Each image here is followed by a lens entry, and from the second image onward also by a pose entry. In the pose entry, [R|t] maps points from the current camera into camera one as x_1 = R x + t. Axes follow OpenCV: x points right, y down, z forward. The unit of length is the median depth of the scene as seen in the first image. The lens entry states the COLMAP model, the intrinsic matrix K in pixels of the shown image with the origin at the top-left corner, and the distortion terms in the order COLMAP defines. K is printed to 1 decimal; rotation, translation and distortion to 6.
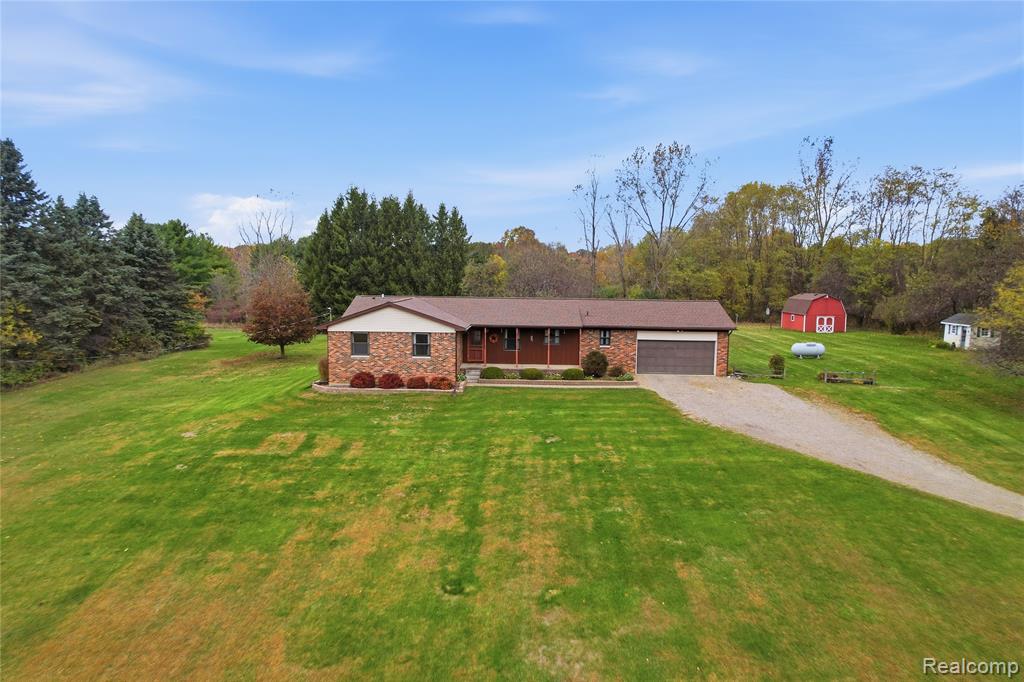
lens RADIAL K [[654.7, 0, 511.2], [0, 654.7, 345.1], [0, 0, 1]] dist [-0.057718, 0.048894]
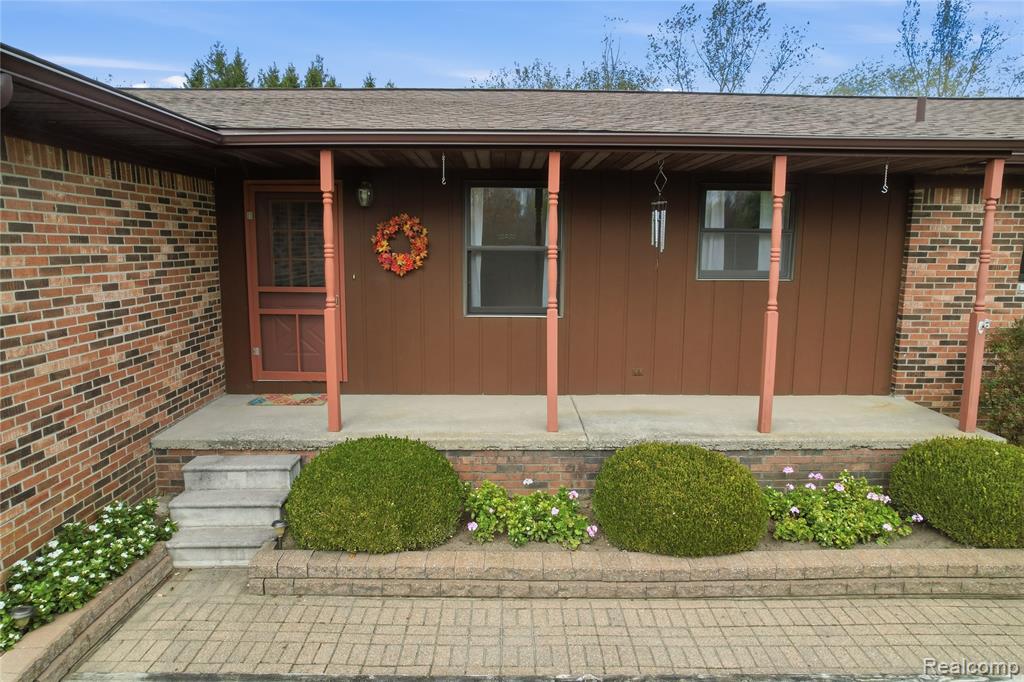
lens RADIAL K [[654.7, 0, 513.6], [0, 654.7, 340.5], [0, 0, 1]] dist [-0.057718, 0.048894]
pose [[0.998875, -0.012159, 0.045839, -0.007056], [0.010475, 0.999267, 0.036808, 0.008682], [-0.046253, -0.036286, 0.998270, 0.896869]]
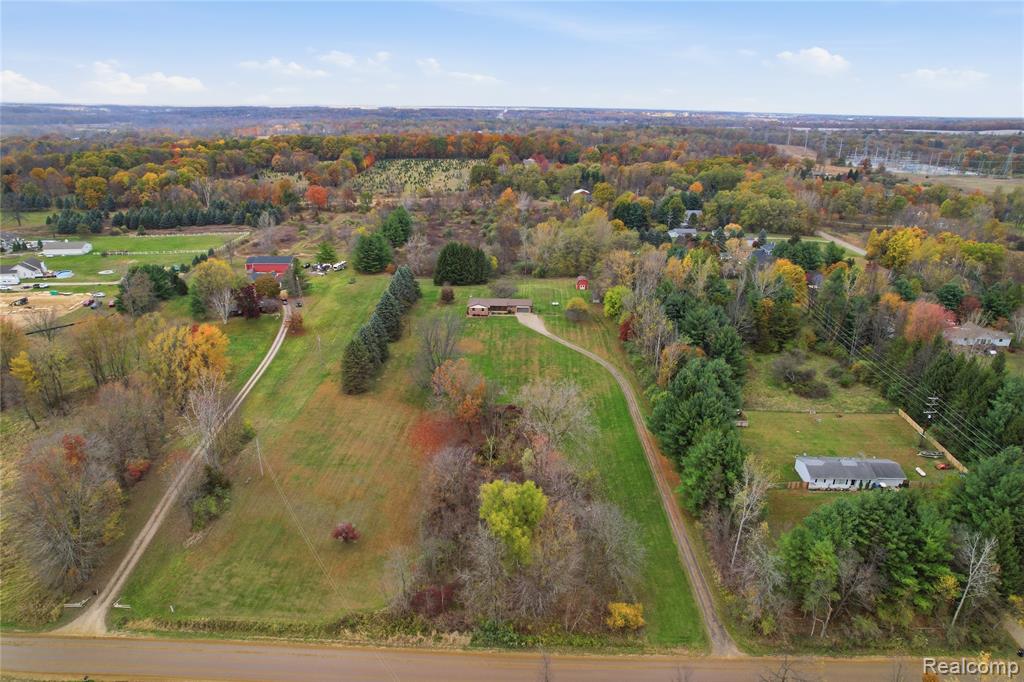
lens RADIAL K [[654.7, 0, 509.9], [0, 654.7, 337.9], [0, 0, 1]] dist [-0.057718, 0.048894]
pose [[0.999976, -0.006615, -0.002144, 0.151232], [0.006933, 0.972085, 0.234527, -1.277752], [0.000533, -0.234536, 0.972107, -5.533794]]
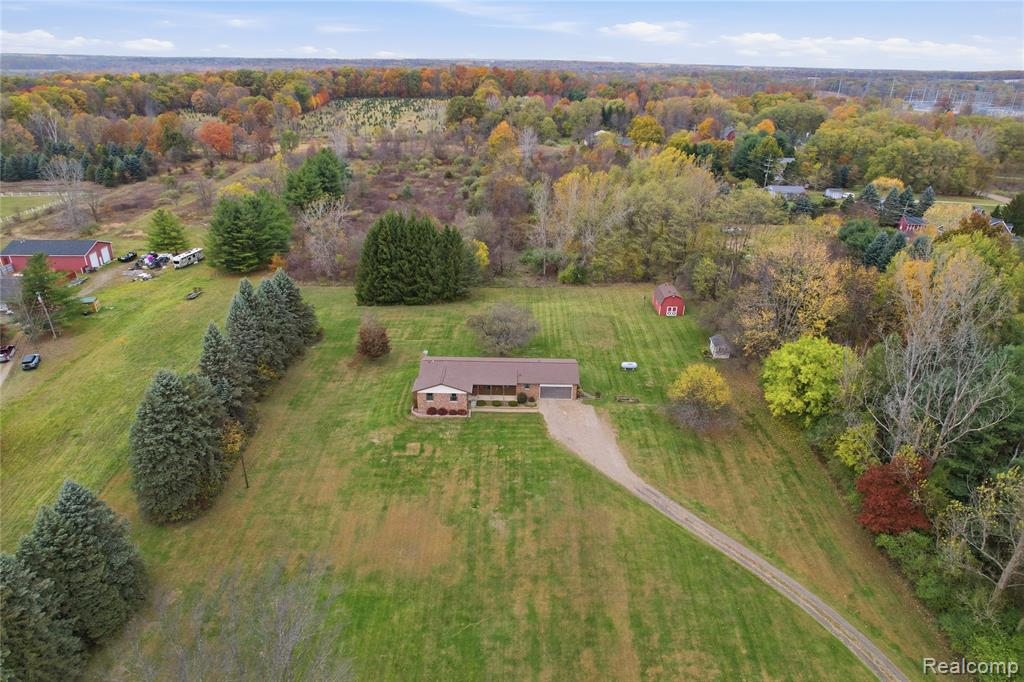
lens RADIAL K [[654.7, 0, 508.0], [0, 654.7, 344.5], [0, 0, 1]] dist [-0.057718, 0.048894]
pose [[0.999851, -0.011333, 0.013011, 0.044759], [0.006852, 0.952836, 0.303409, -0.966139], [-0.015836, -0.303275, 0.952772, -1.380971]]
